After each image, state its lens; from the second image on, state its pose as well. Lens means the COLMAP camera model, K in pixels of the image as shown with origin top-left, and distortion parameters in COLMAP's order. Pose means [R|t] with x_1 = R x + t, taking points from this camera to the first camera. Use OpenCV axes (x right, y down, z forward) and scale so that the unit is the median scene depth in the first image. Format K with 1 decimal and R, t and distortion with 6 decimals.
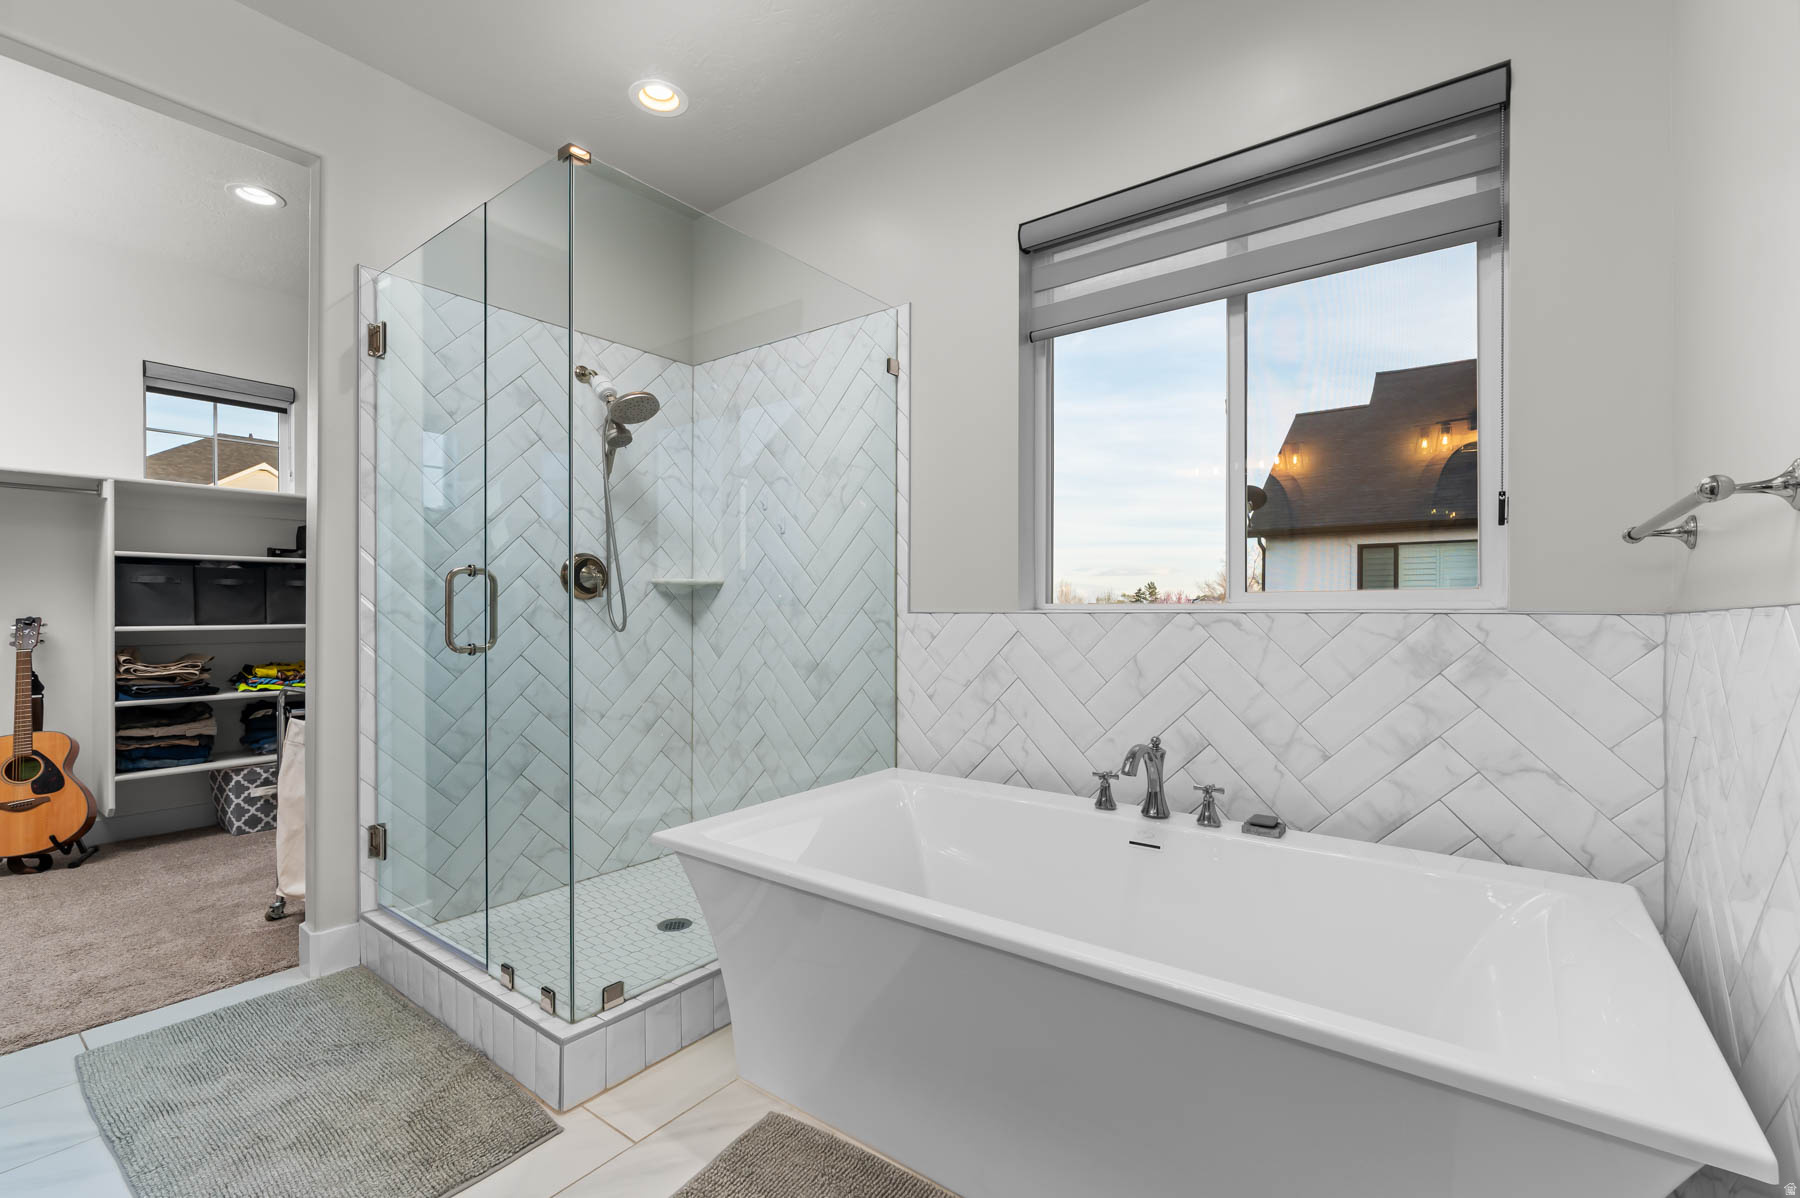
lens RADIAL K [[780.0, 0, 900.9], [0, 780.0, 613.5], [0, 0, 1]] dist [0.002970, 0.001226]
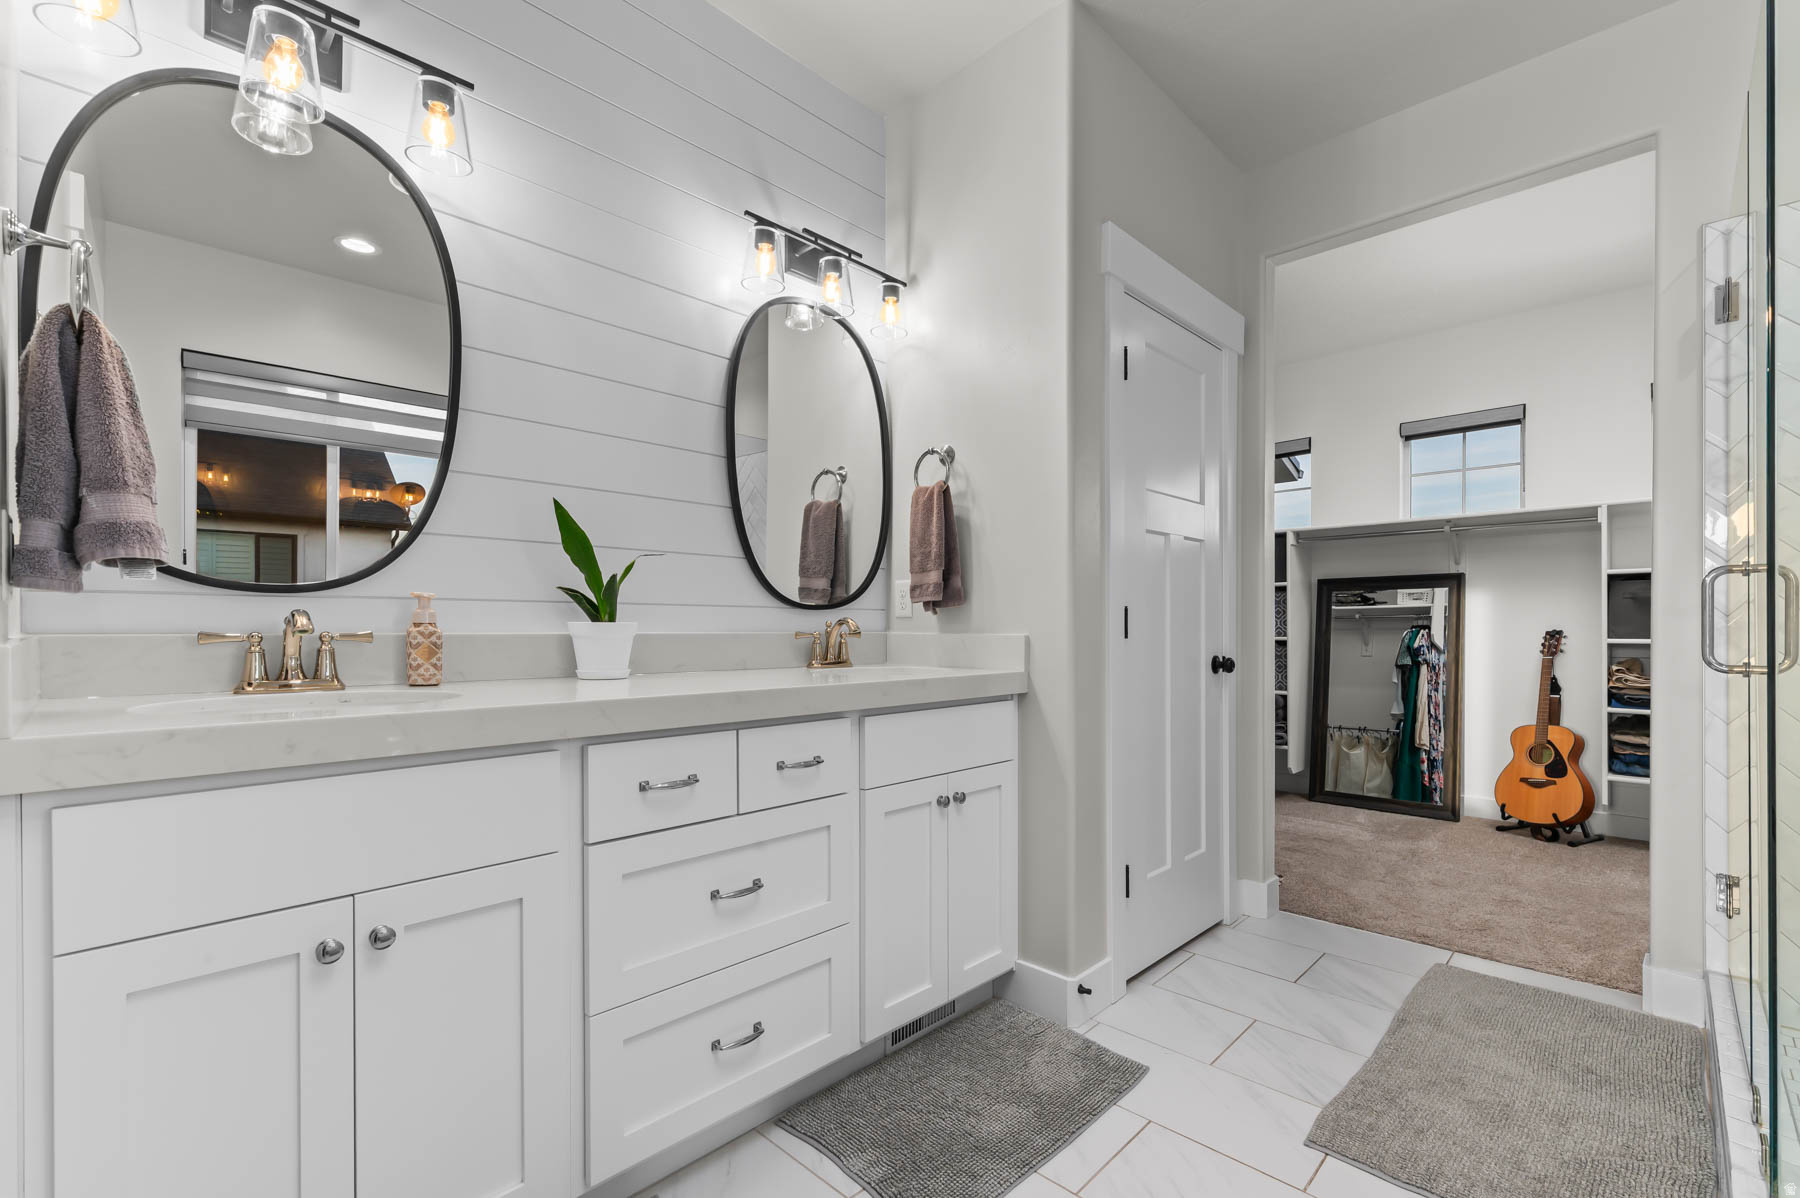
lens RADIAL K [[780.0, 0, 905.6], [0, 780.0, 627.0], [0, 0, 1]] dist [0.002970, 0.001226]
pose [[-0.132758, -0.003828, -0.991141, 0.221580], [0.001383, 0.999991, -0.004048, 0.003566], [0.991148, -0.001908, -0.132751, 0.178826]]
